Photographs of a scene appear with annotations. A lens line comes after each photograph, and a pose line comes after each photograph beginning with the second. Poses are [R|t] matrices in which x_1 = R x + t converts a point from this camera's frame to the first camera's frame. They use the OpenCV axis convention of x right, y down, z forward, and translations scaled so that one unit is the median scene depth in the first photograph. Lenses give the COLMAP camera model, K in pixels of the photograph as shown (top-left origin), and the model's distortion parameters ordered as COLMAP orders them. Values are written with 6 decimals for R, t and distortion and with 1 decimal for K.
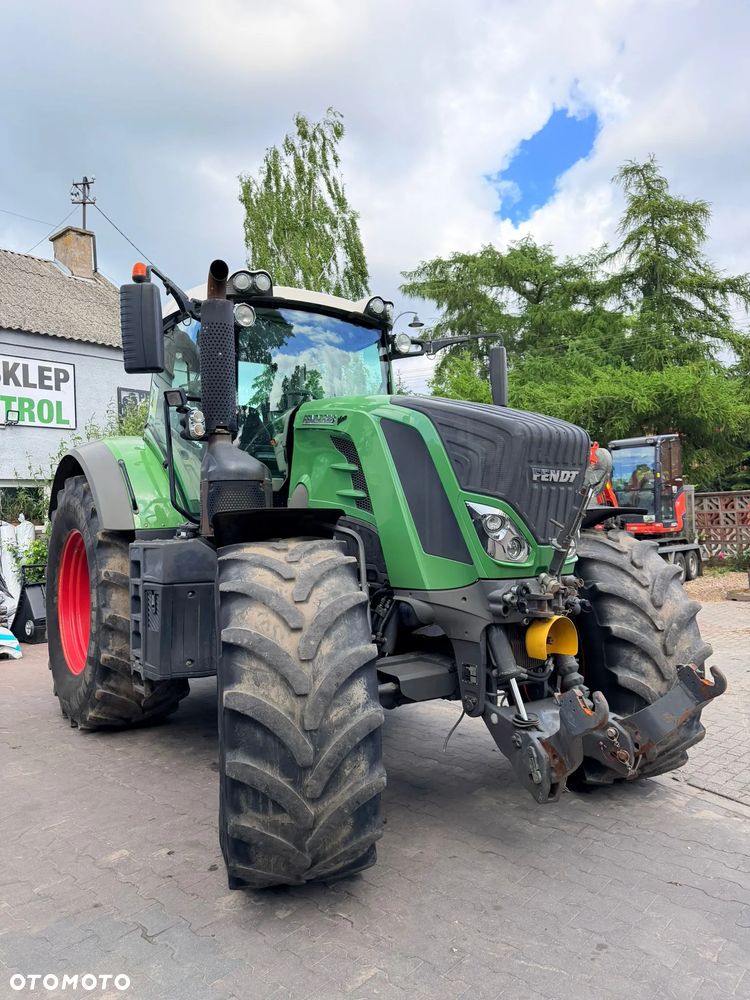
lens RADIAL K [[699.3, 0, 372.7], [0, 699.3, 502.7], [0, 0, 1]] dist [0.055226, -0.066142]
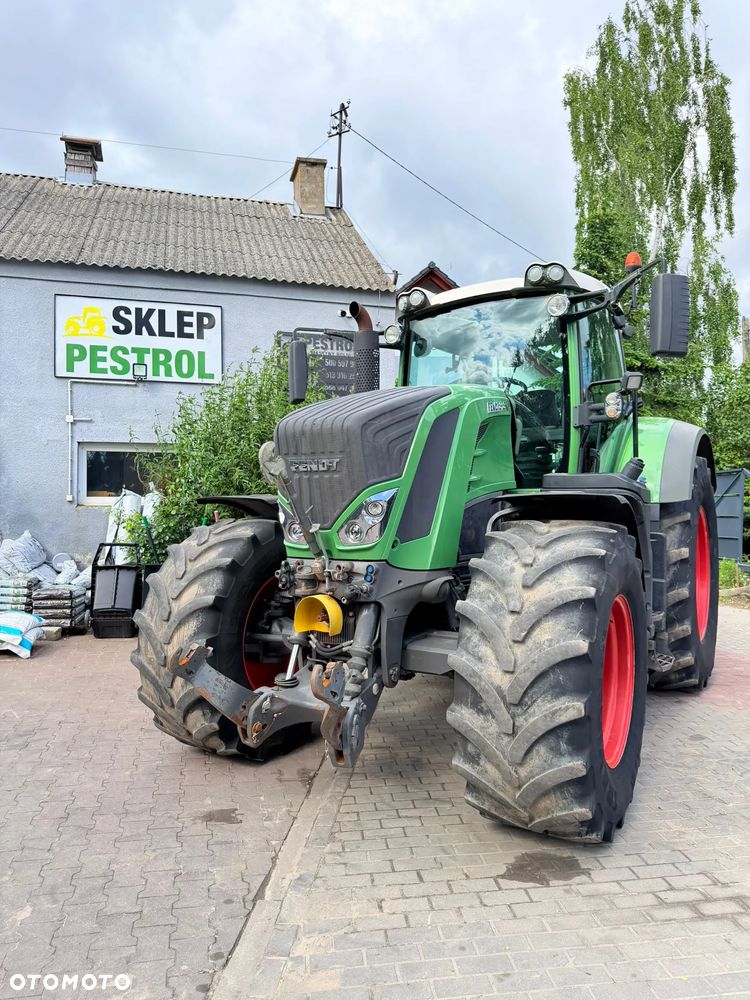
lens RADIAL K [[701.2, 0, 375.0], [0, 701.2, 500.0], [0, 0, 1]] dist [0.060499, -0.080019]
pose [[0.830177, 0.043272, -0.555819, 0.601087], [-0.024248, 0.998842, 0.041547, -0.017745], [0.556973, -0.021014, 0.830265, 1.199108]]
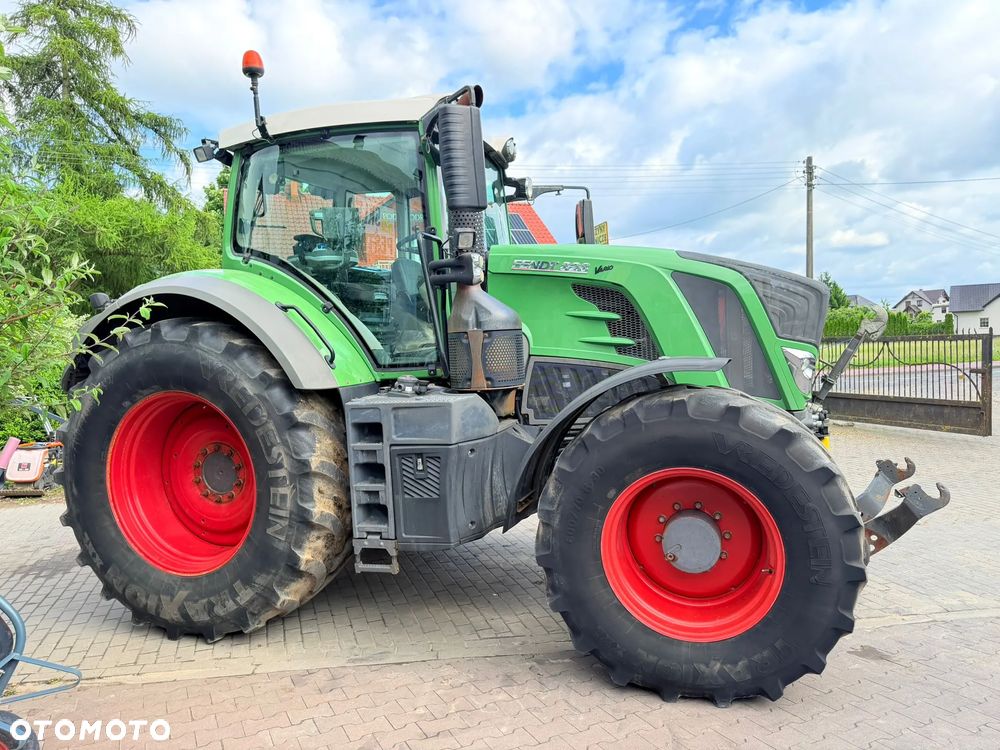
lens RADIAL K [[699.3, 0, 502.2], [0, 699.3, 376.6], [0, 0, 1]] dist [0.055226, -0.066142]
pose [[0.814965, -0.051123, 0.577251, -0.852308], [0.014531, 0.997591, 0.067835, -0.036486], [-0.579328, -0.046895, 0.813744, 0.260165]]
